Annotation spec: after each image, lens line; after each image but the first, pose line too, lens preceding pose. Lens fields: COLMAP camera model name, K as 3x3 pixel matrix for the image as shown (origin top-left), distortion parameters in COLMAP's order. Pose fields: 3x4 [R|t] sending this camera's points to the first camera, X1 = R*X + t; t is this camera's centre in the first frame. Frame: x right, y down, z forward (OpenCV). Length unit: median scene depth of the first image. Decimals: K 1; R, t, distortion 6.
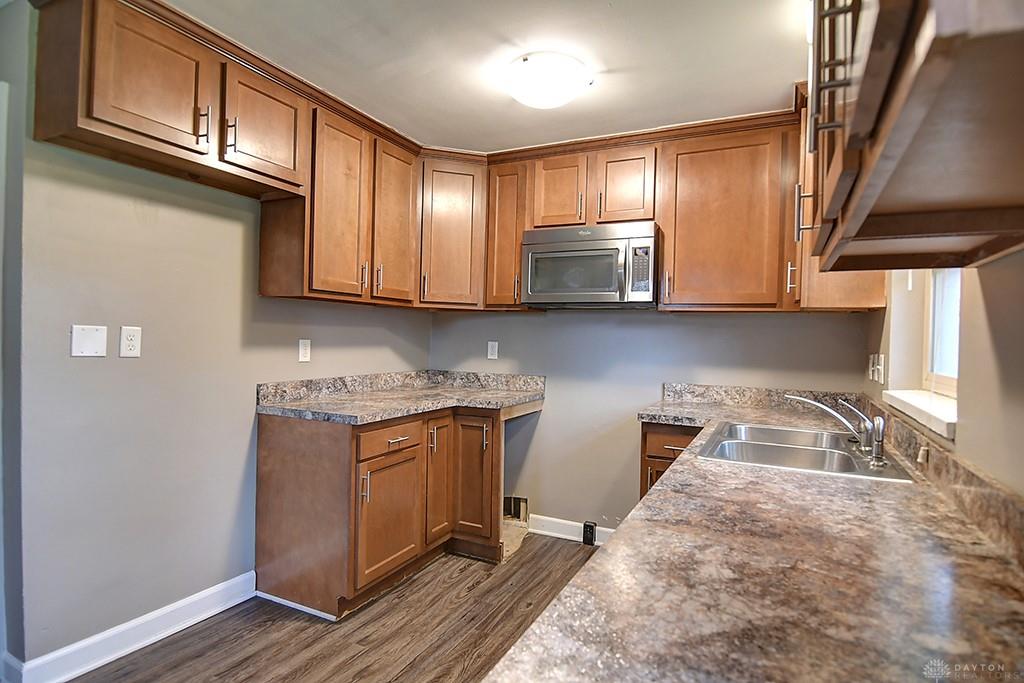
lens RADIAL K [[540.1, 0, 509.8], [0, 540.1, 343.0], [0, 0, 1]] dist [0.002923, -0.018059]
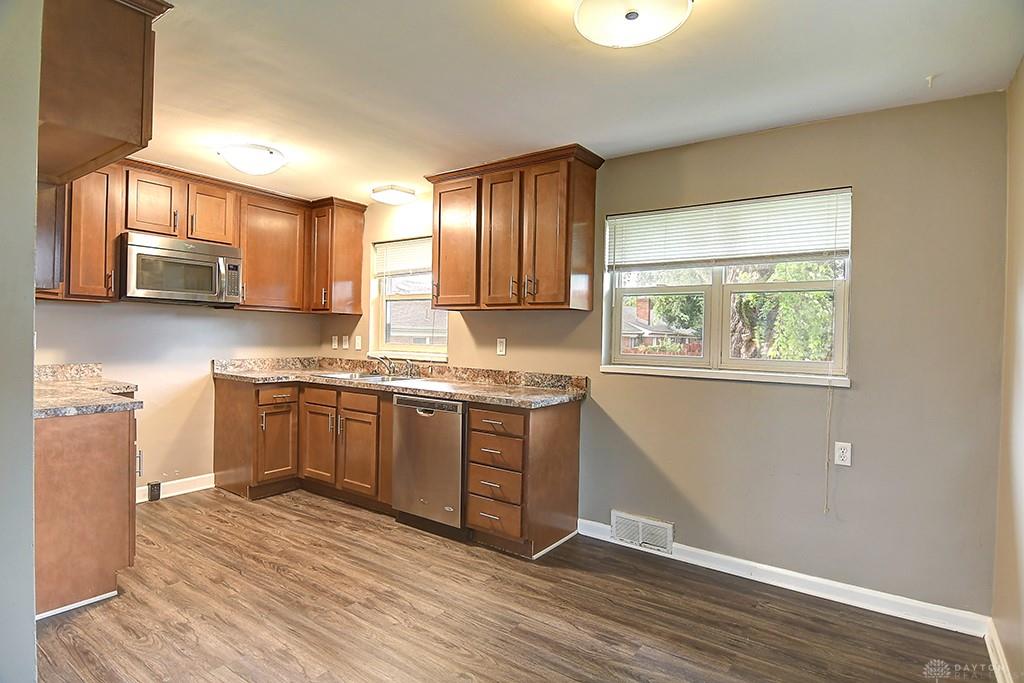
lens RADIAL K [[540.1, 0, 511.5], [0, 540.1, 342.2], [0, 0, 1]] dist [0.002923, -0.018059]
pose [[0.154060, -0.035801, 0.987413, -1.145246], [-0.005836, 0.999293, 0.037142, -0.031865], [-0.988044, -0.011484, 0.153743, 0.052886]]
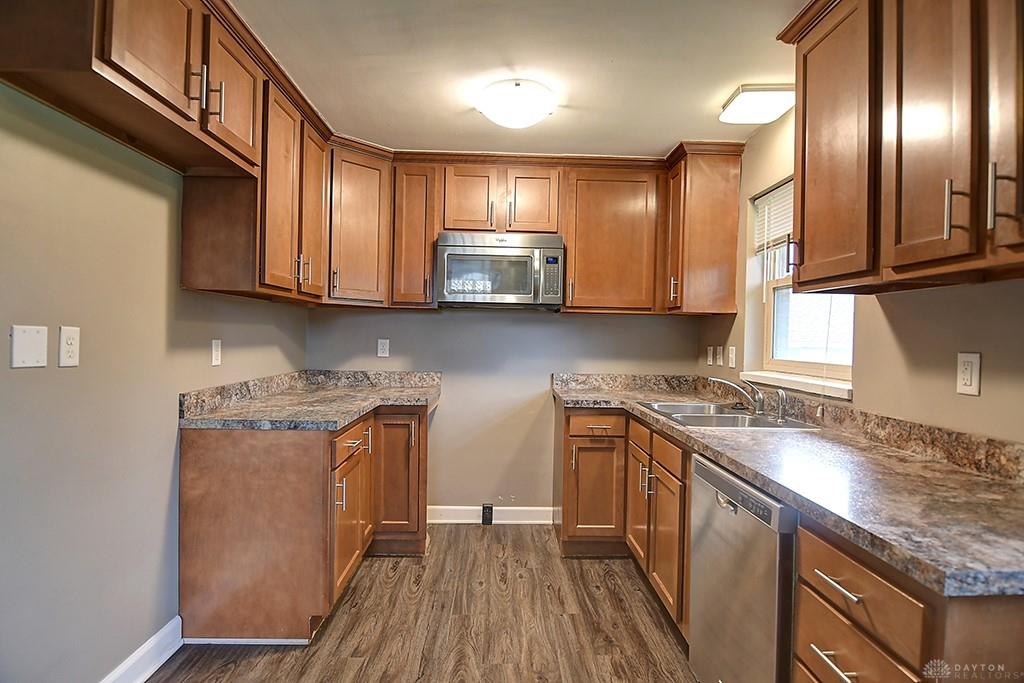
lens RADIAL K [[540.1, 0, 510.5], [0, 540.1, 343.3], [0, 0, 1]] dist [0.002923, -0.018059]
pose [[0.883636, -0.013609, 0.467977, -0.406882], [0.007714, 0.999865, 0.014512, -0.010480], [-0.468111, -0.009213, 0.883621, 0.022572]]
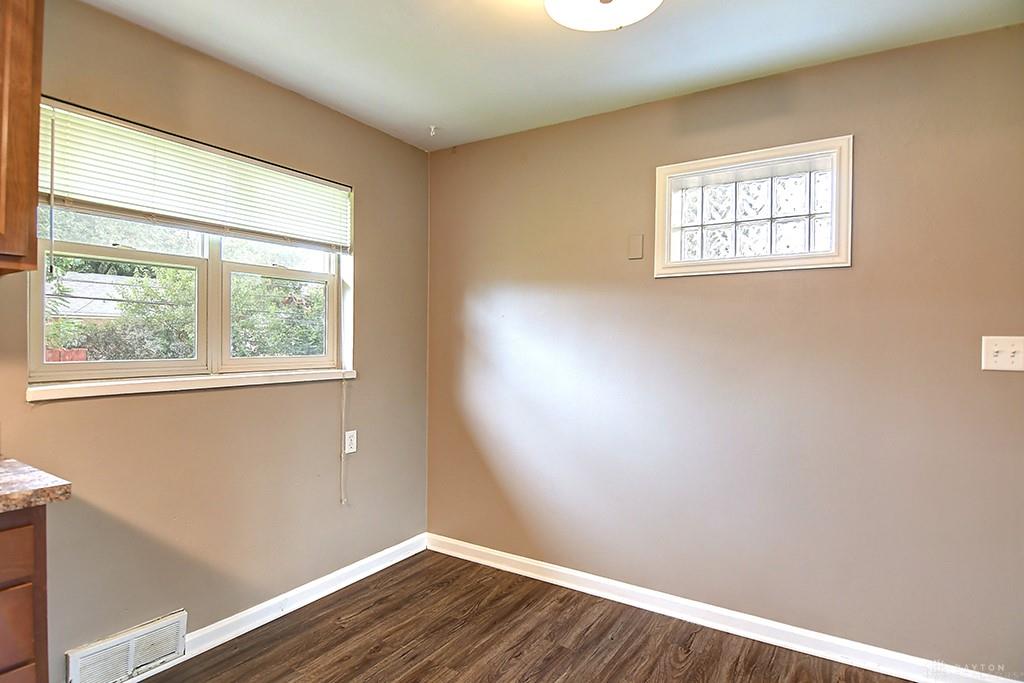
lens RADIAL K [[540.1, 0, 514.2], [0, 540.1, 343.4], [0, 0, 1]] dist [0.002923, -0.018059]
pose [[-0.993348, -0.035246, 0.109622, -0.475455], [-0.032881, 0.999187, 0.023310, -0.017598], [-0.110354, 0.019550, -0.993700, 0.619595]]
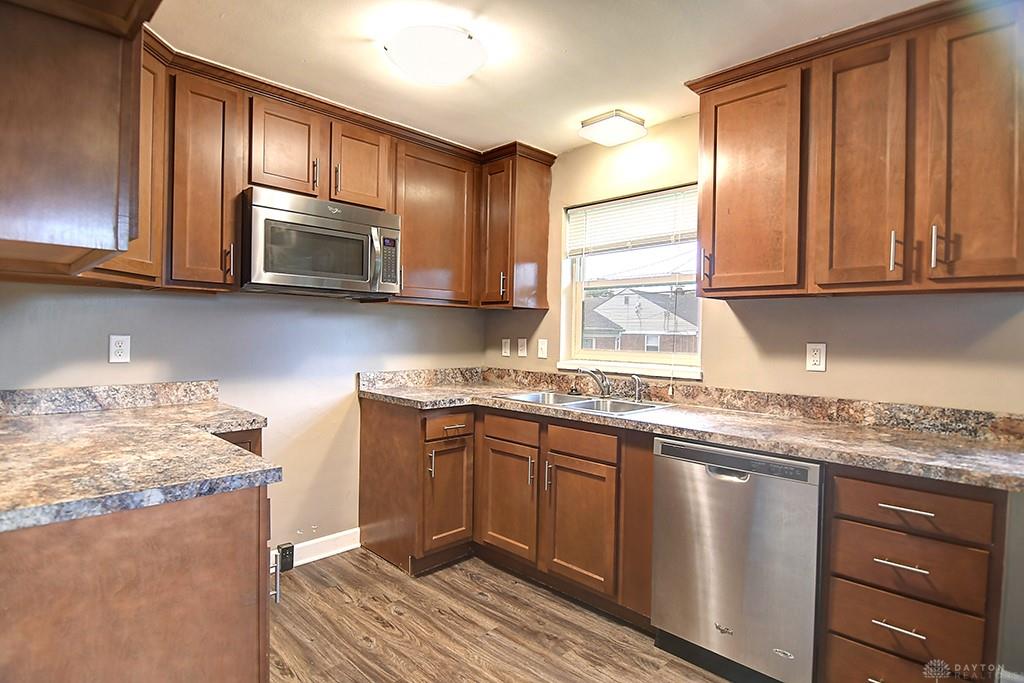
lens RADIAL K [[540.1, 0, 511.1], [0, 540.1, 342.4], [0, 0, 1]] dist [0.002923, -0.018059]
pose [[0.314961, -0.036725, 0.948394, -0.689993], [0.002552, 0.999280, 0.037848, -0.023980], [-0.949101, -0.009500, 0.314828, 0.506915]]
